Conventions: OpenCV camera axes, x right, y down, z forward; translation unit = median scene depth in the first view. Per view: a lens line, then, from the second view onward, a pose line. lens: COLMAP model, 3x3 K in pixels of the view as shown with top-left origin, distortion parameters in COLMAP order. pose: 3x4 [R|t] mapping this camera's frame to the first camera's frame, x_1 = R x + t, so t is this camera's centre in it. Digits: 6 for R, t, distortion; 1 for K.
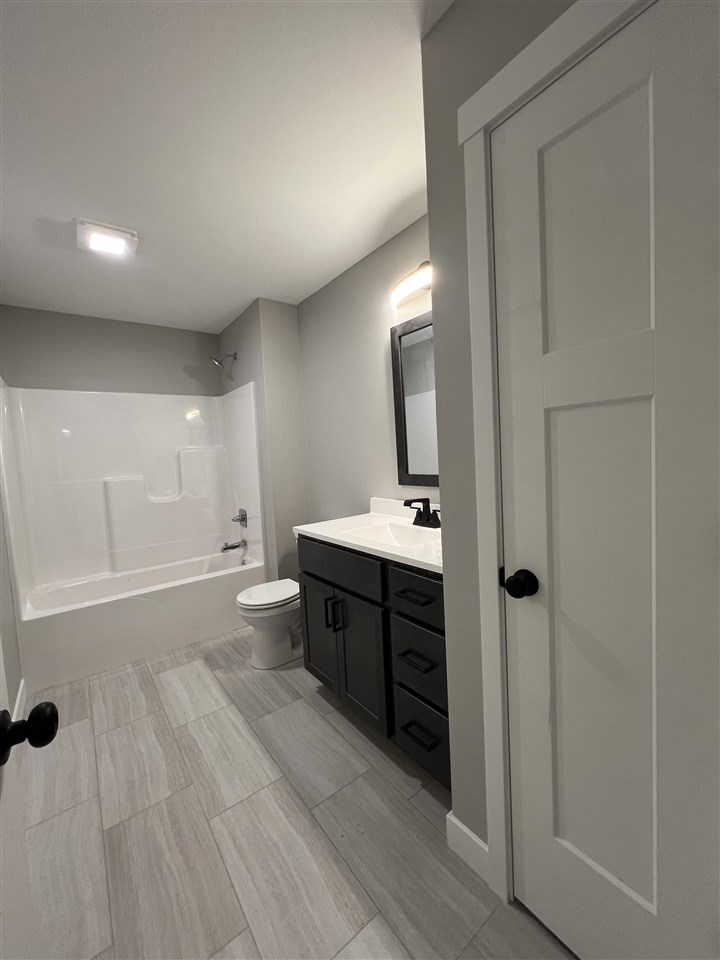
lens RADIAL K [[383.1, 0, 363.5], [0, 383.1, 477.0], [0, 0, 1]] dist [-0.000821, -0.000124]
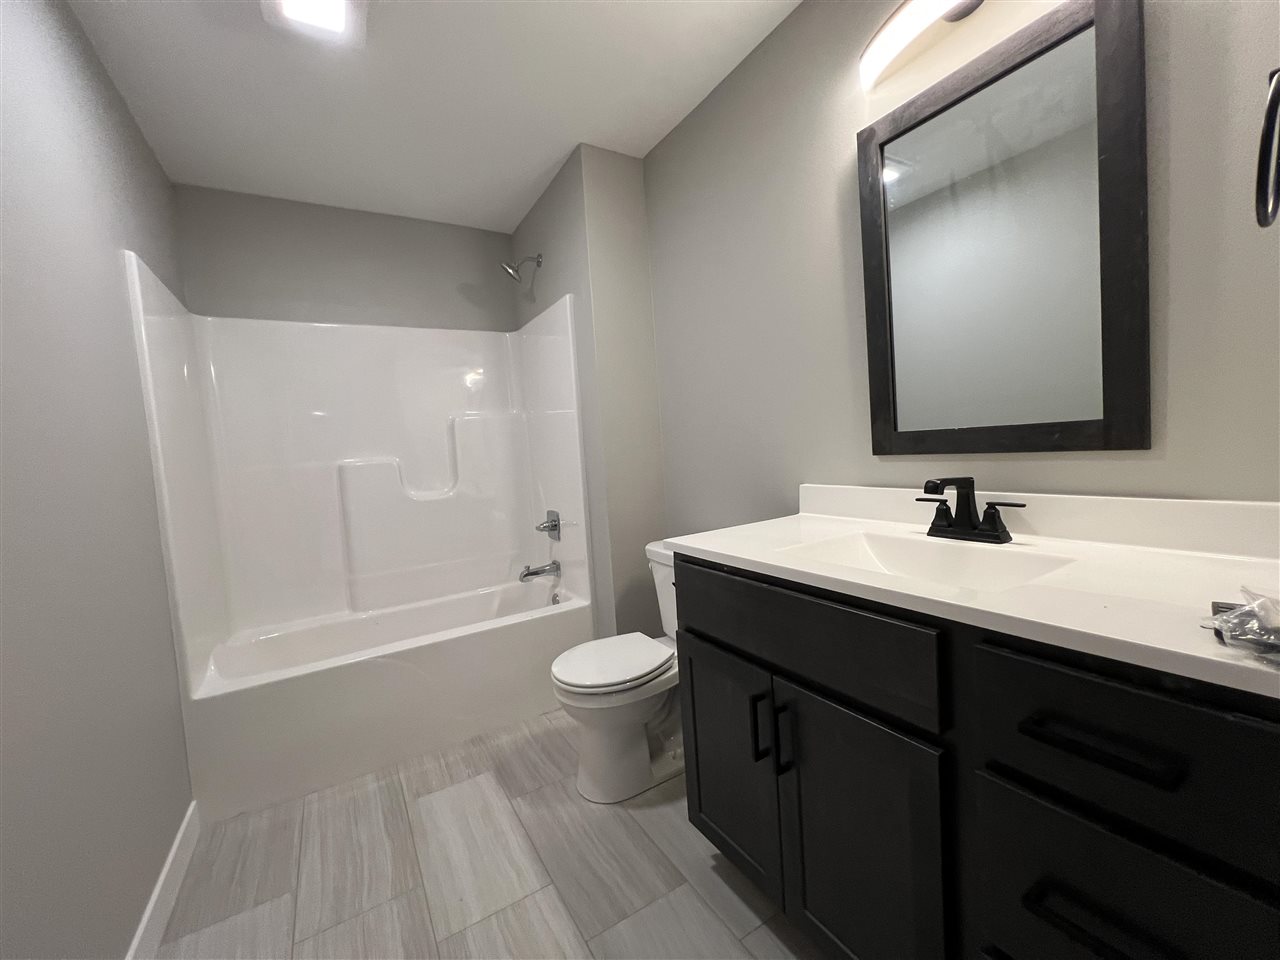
lens RADIAL K [[516.1, 0, 640.2], [0, 516.1, 473.8], [0, 0, 1]] dist [0.000271, 0.000054]
pose [[0.993801, -0.009221, -0.110791, -0.122919], [0.009079, 0.999957, -0.001780, 0.039697], [0.110803, 0.000763, 0.993842, 0.284638]]
